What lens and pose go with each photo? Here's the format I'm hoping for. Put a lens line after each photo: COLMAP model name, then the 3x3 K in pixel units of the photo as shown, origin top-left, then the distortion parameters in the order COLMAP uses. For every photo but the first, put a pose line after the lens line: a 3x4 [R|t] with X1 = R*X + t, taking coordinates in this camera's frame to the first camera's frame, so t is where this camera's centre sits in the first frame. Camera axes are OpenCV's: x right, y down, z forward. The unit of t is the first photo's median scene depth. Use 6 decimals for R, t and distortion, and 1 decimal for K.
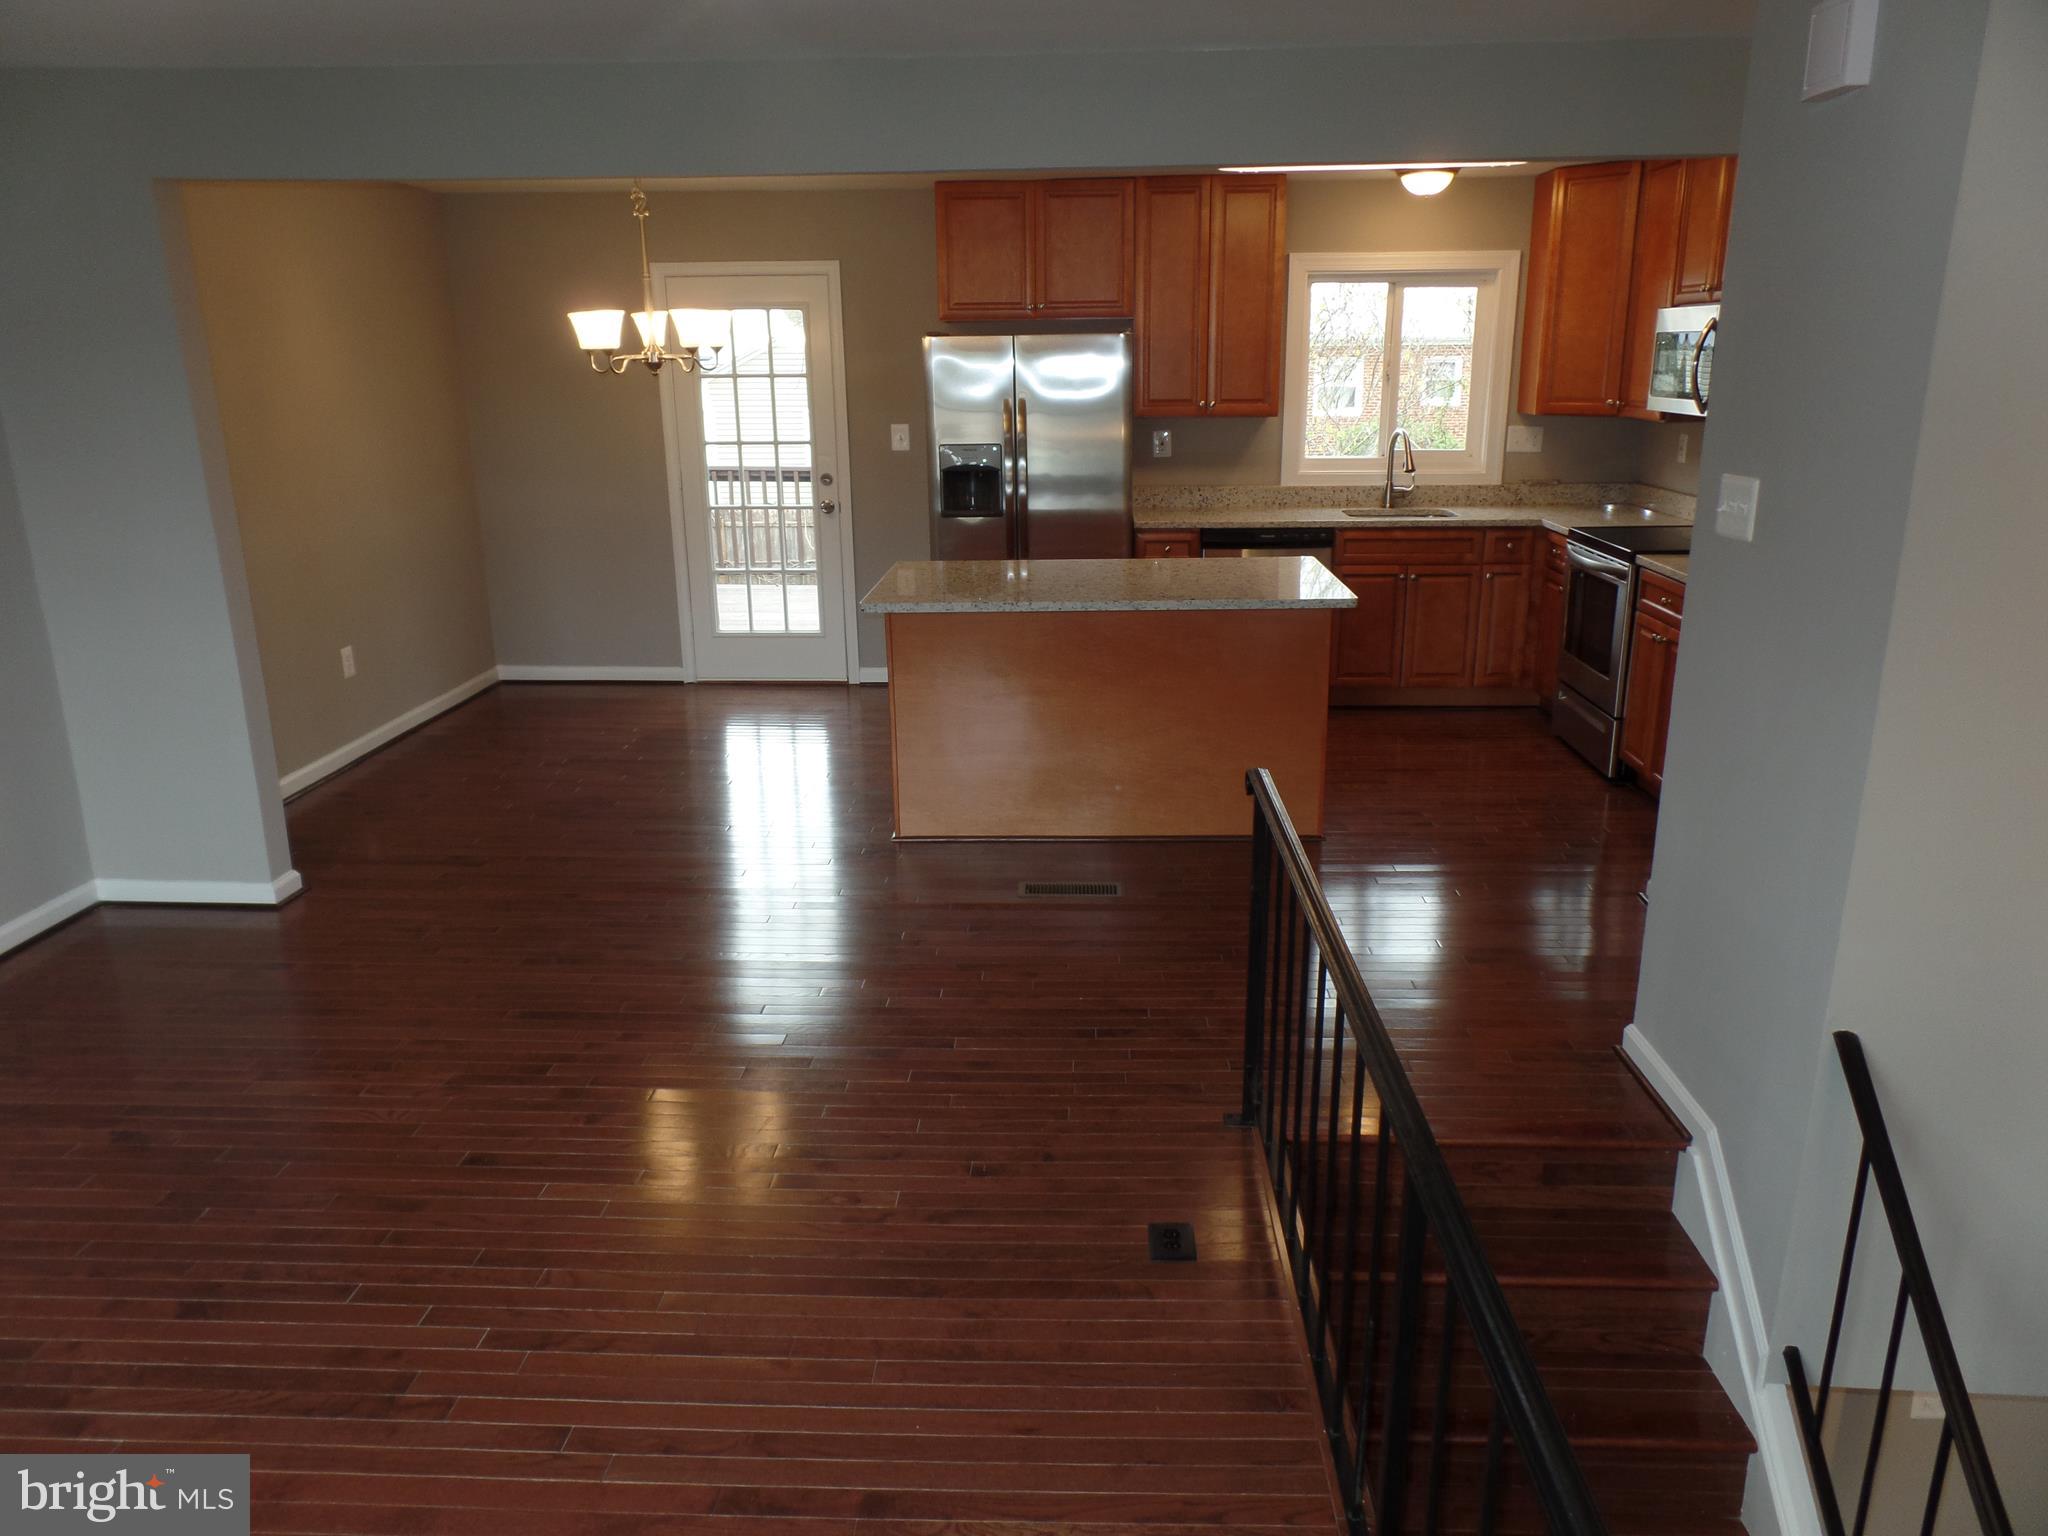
lens RADIAL K [[1418.9, 0, 1042.4], [0, 1418.9, 758.5], [0, 0, 1]] dist [0.006753, 0.006686]
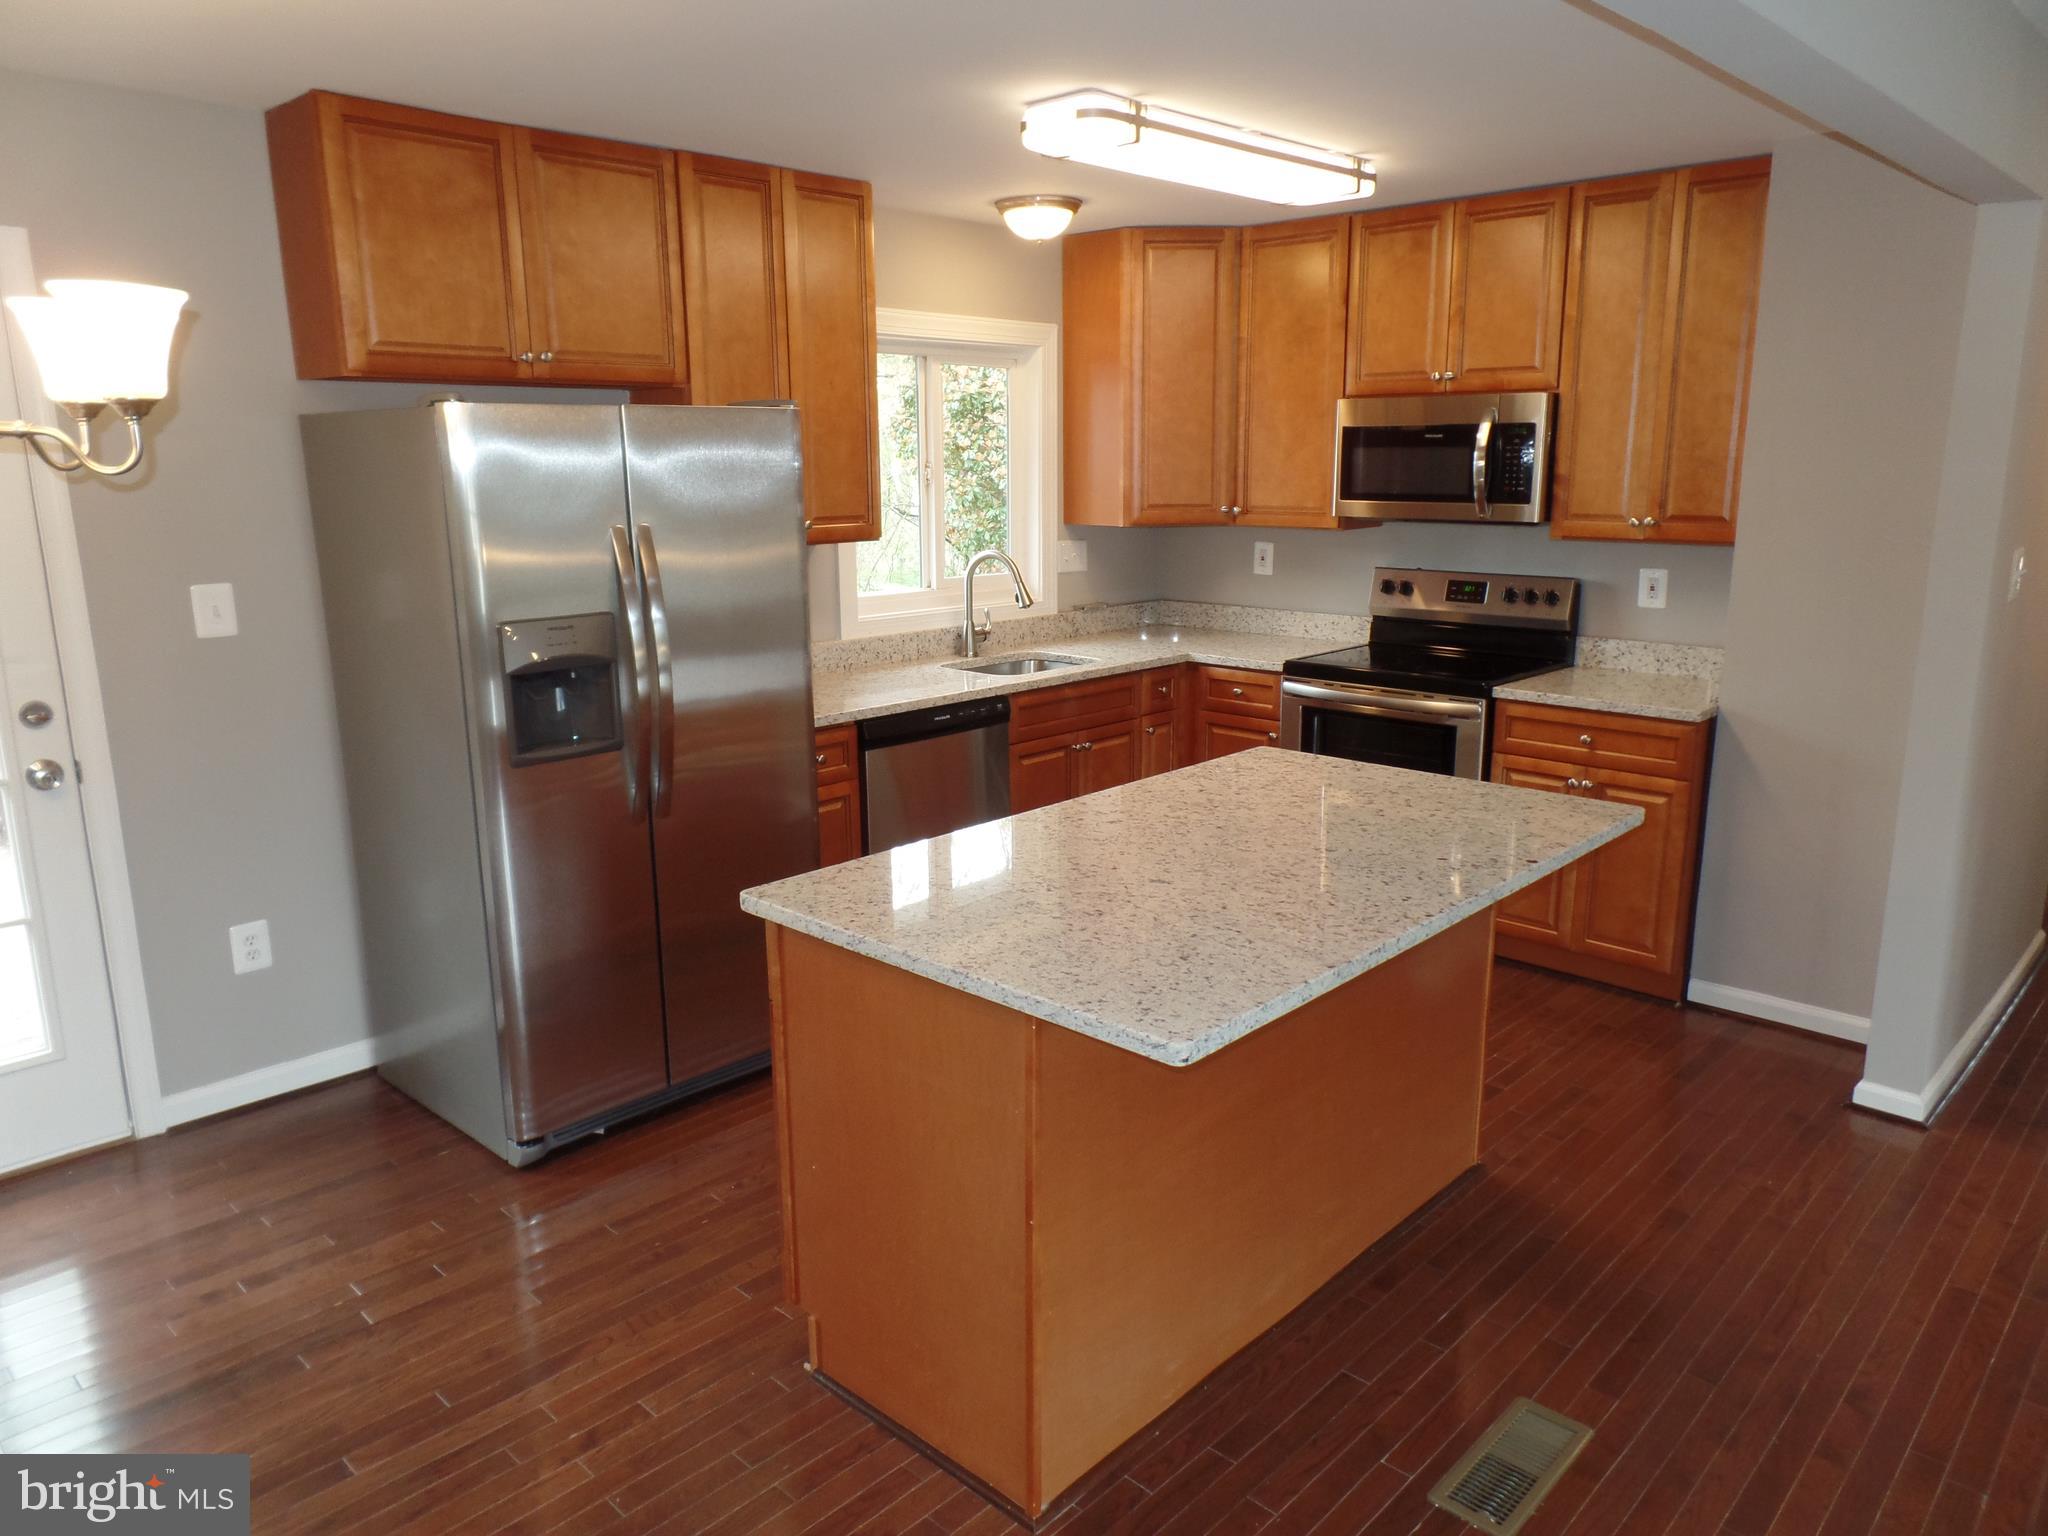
lens RADIAL K [[1413.2, 0, 1037.5], [0, 1413.2, 766.9], [0, 0, 1]] dist [0.007171, 0.007267]
pose [[0.653990, -0.155432, 0.740364, -0.301310], [0.202946, 0.978839, 0.026228, -0.138573], [-0.728773, 0.133101, 0.671694, 0.510696]]
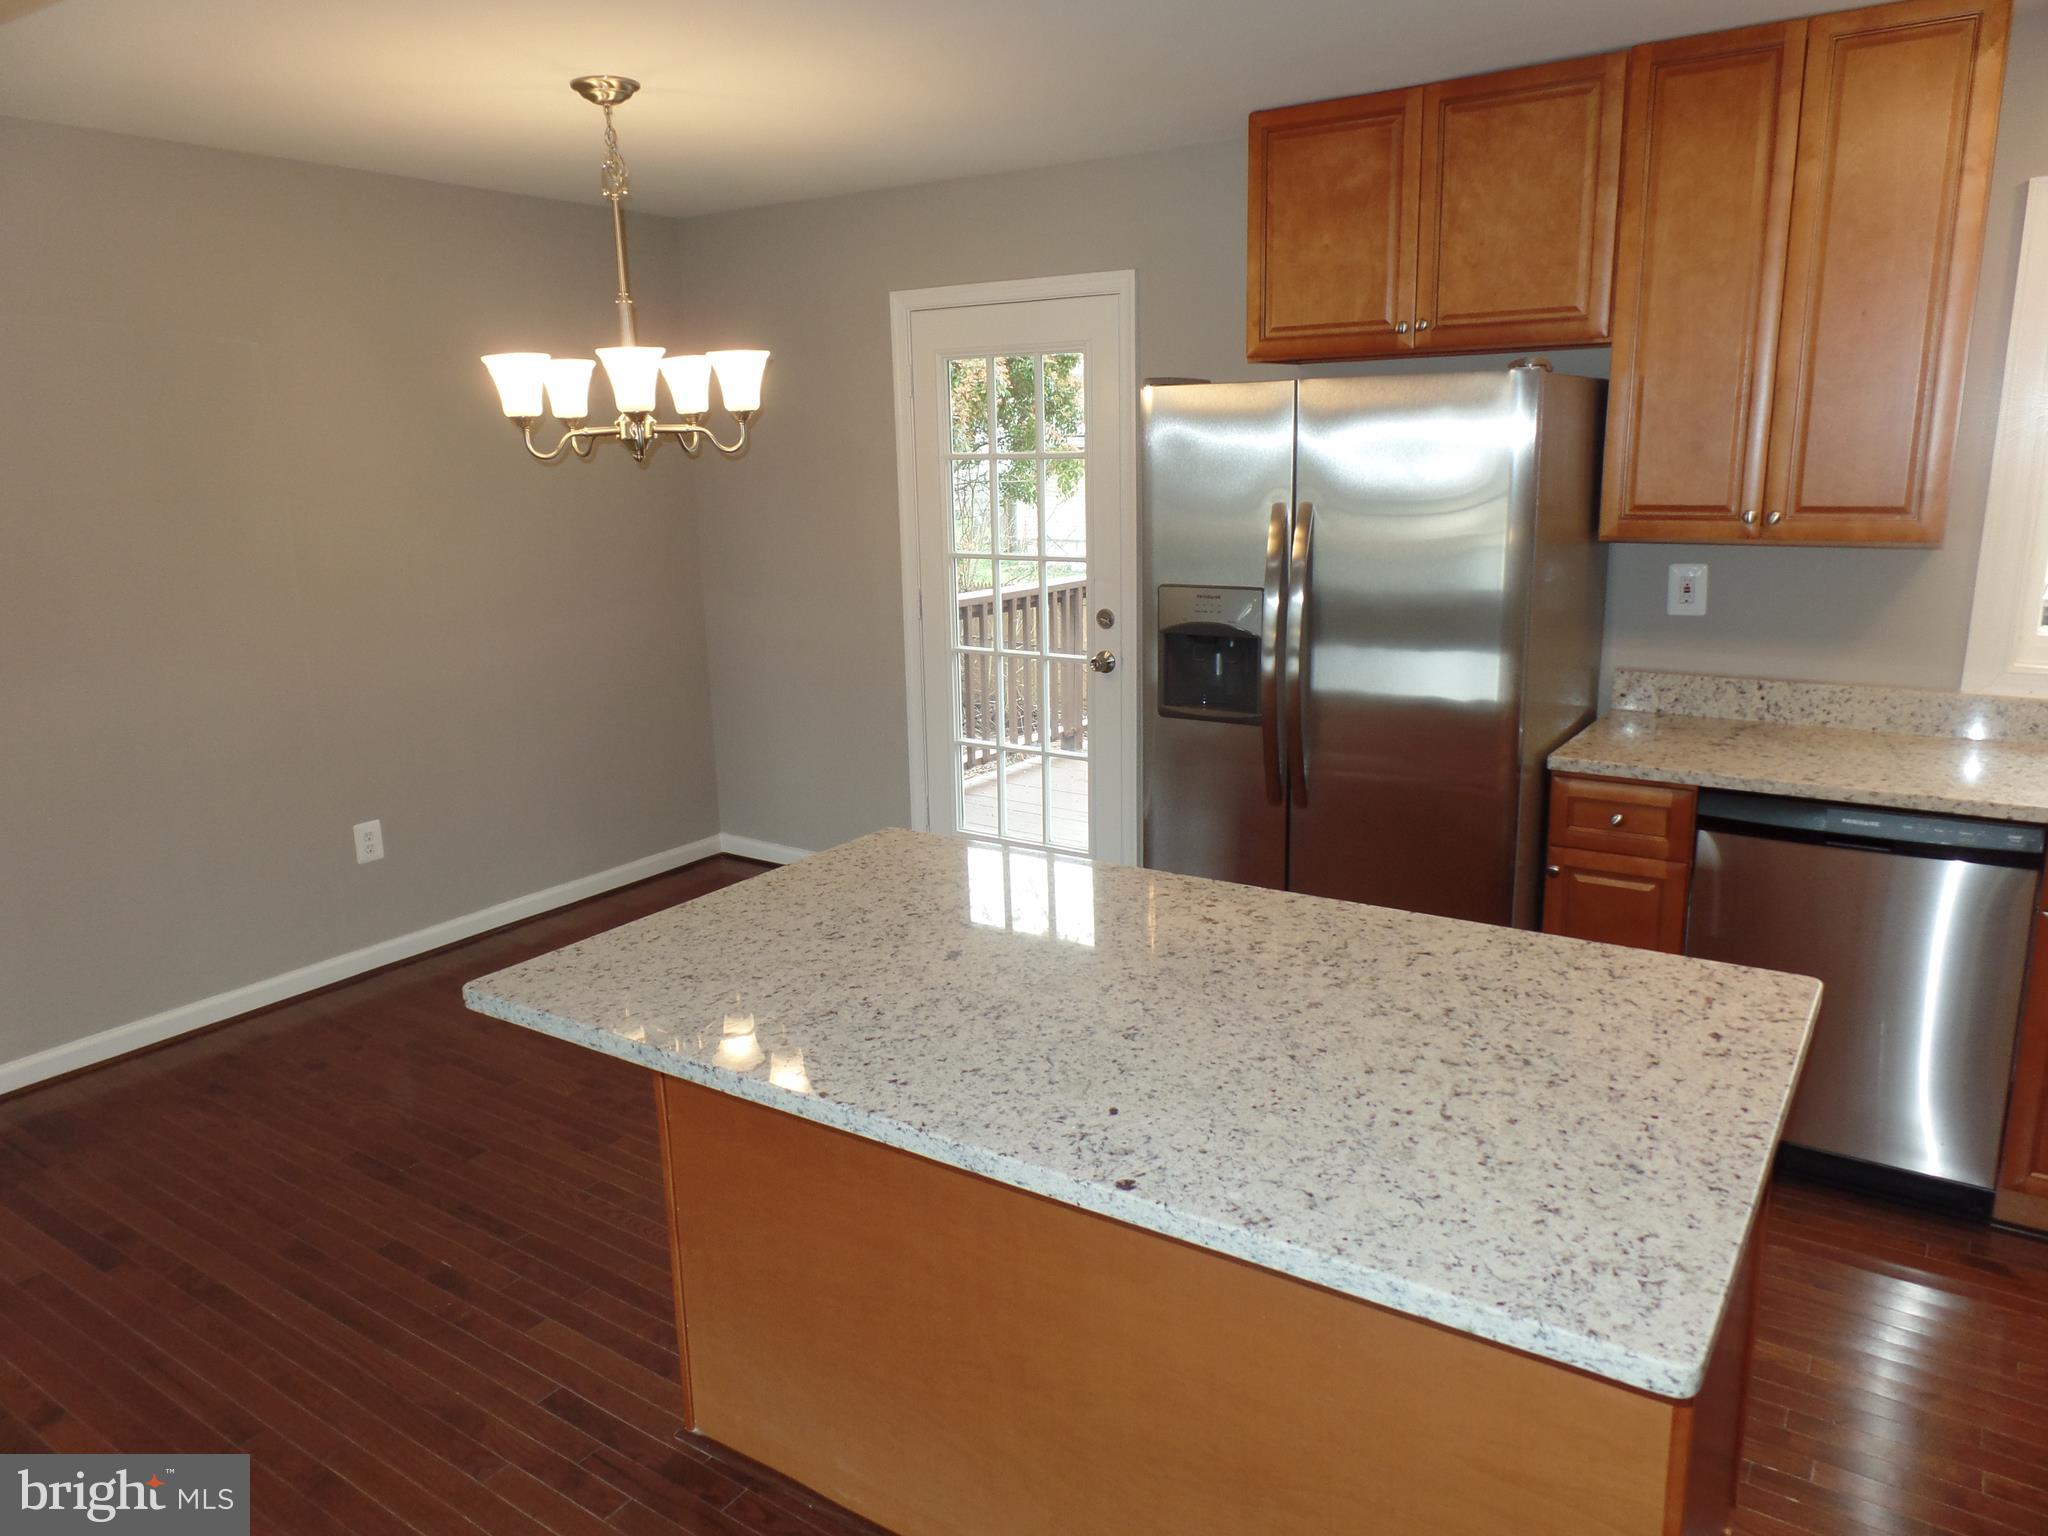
lens RADIAL K [[1413.2, 0, 1037.5], [0, 1413.2, 766.9], [0, 0, 1]] dist [0.007171, 0.007267]
pose [[0.850207, 0.113438, -0.514082, 0.161416], [-0.132926, 0.991125, -0.001136, -0.135448], [0.509391, 0.069301, 0.857740, 0.483056]]
